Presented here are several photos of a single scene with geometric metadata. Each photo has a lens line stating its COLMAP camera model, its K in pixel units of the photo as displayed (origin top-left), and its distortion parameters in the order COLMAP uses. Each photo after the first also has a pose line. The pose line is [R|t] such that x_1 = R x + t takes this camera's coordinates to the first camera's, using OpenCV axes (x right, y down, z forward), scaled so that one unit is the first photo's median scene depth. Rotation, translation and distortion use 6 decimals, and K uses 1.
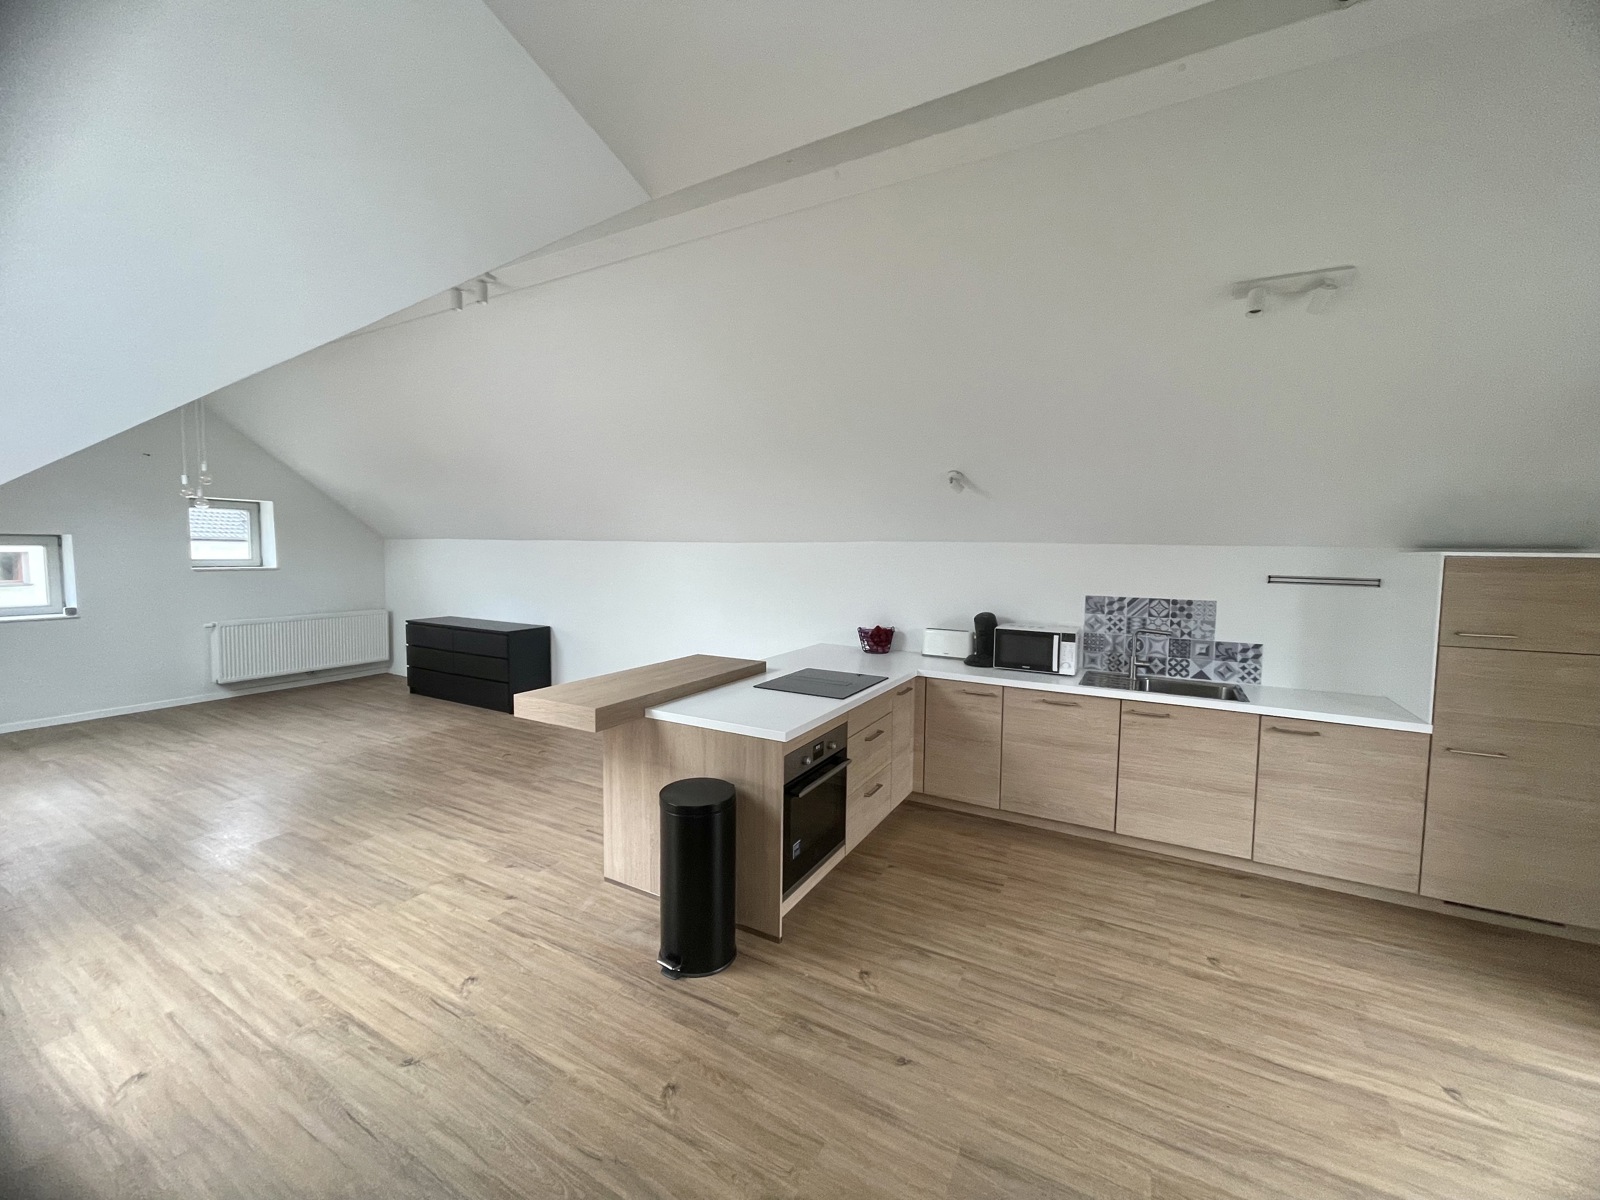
lens RADIAL K [[641.6, 0, 792.7], [0, 641.6, 599.6], [0, 0, 1]] dist [-0.001079, -0.000503]
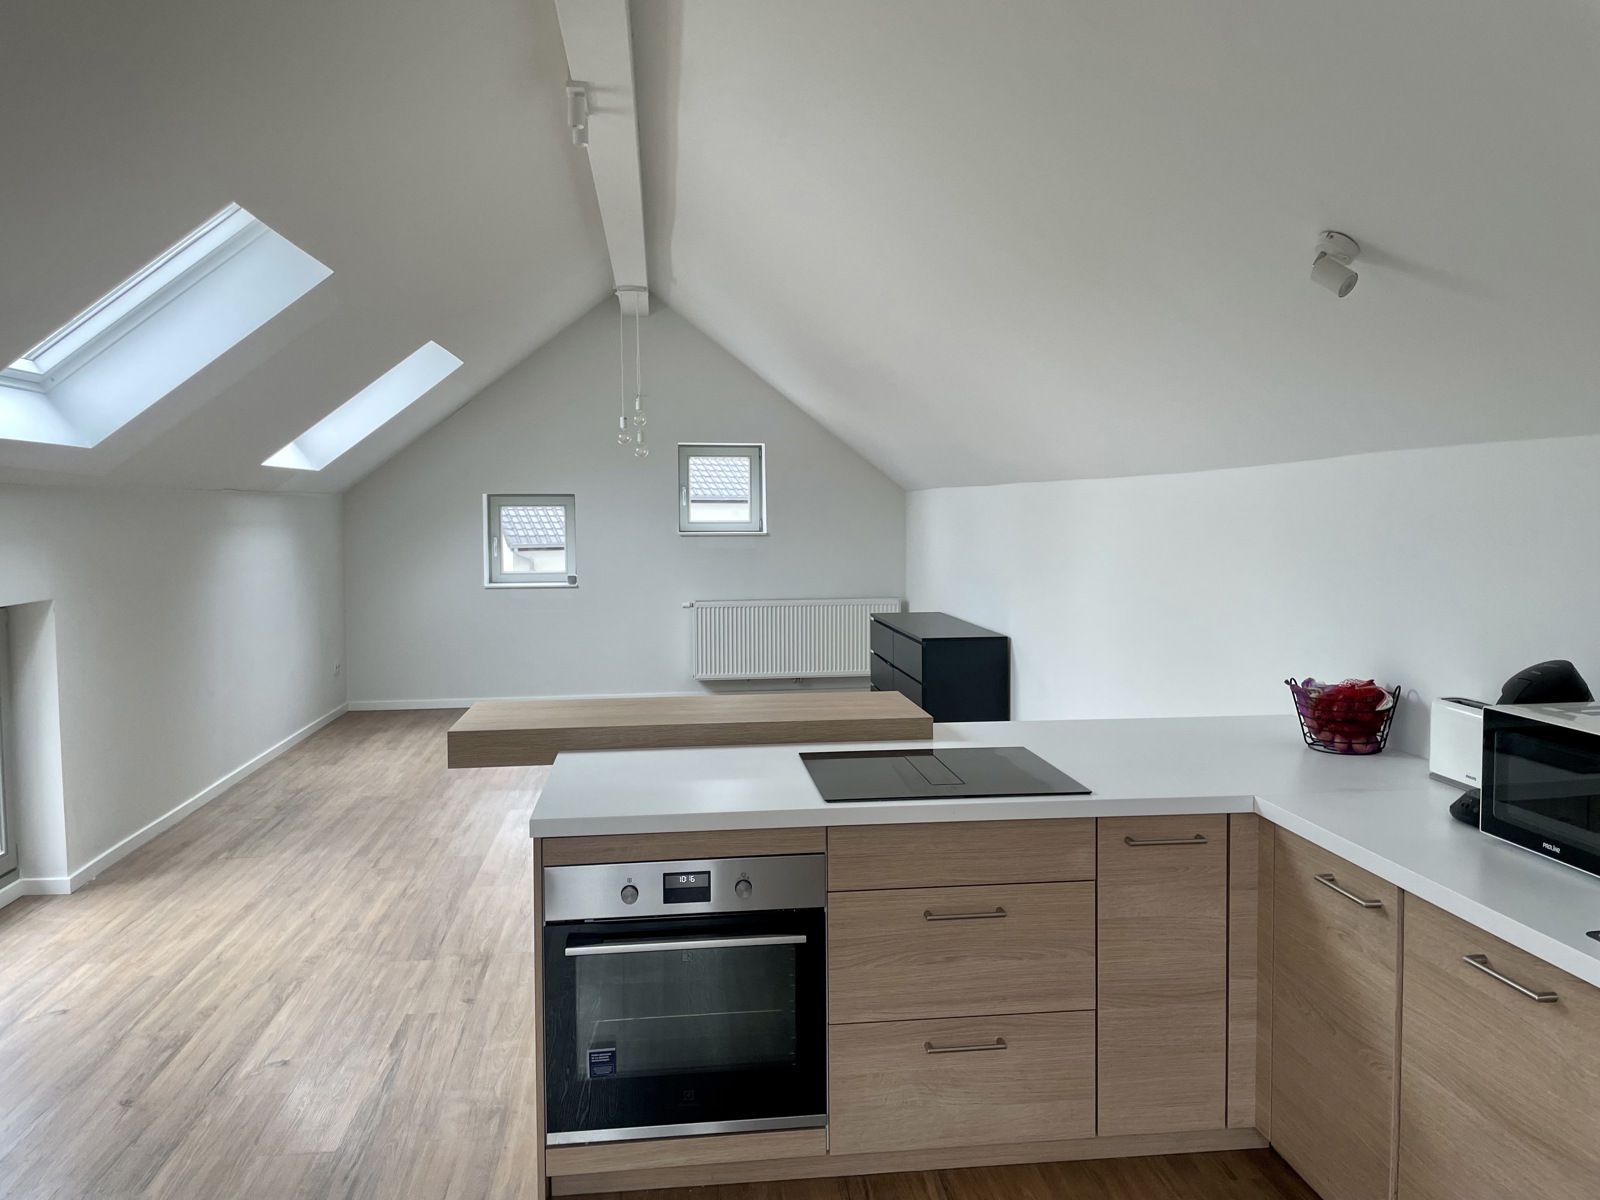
lens RADIAL K [[1209.7, 0, 793.3], [0, 1209.7, 592.8], [0, 0, 1]] dist [0.041931, -0.036039]
pose [[0.590913, 0.040048, -0.805741, 0.625120], [-0.050235, 0.998655, 0.012795, -0.002367], [0.805170, 0.032916, 0.592130, 0.392811]]
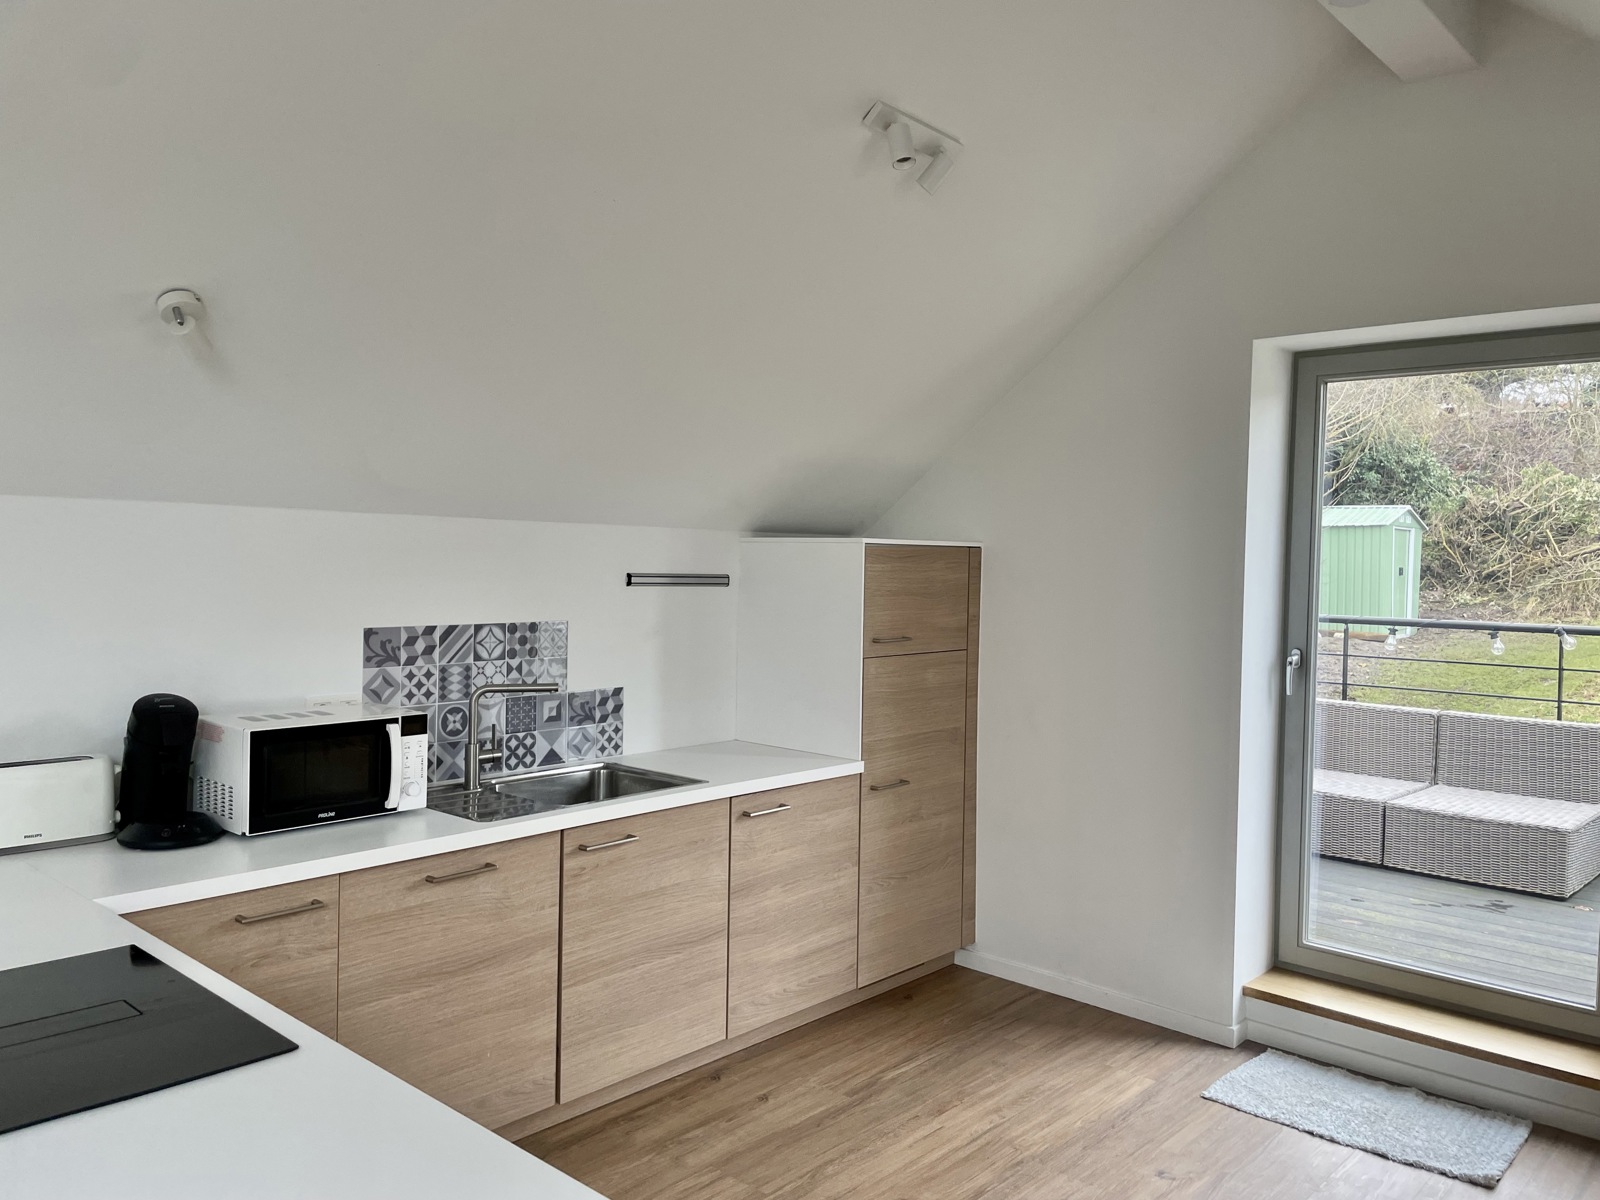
lens RADIAL K [[1209.7, 0, 803.1], [0, 1209.7, 590.7], [0, 0, 1]] dist [0.041931, -0.036039]
pose [[0.223222, -0.038301, 0.974015, -0.321634], [0.060610, 0.997840, 0.025348, -0.037863], [-0.972881, 0.053377, 0.225061, 0.546615]]
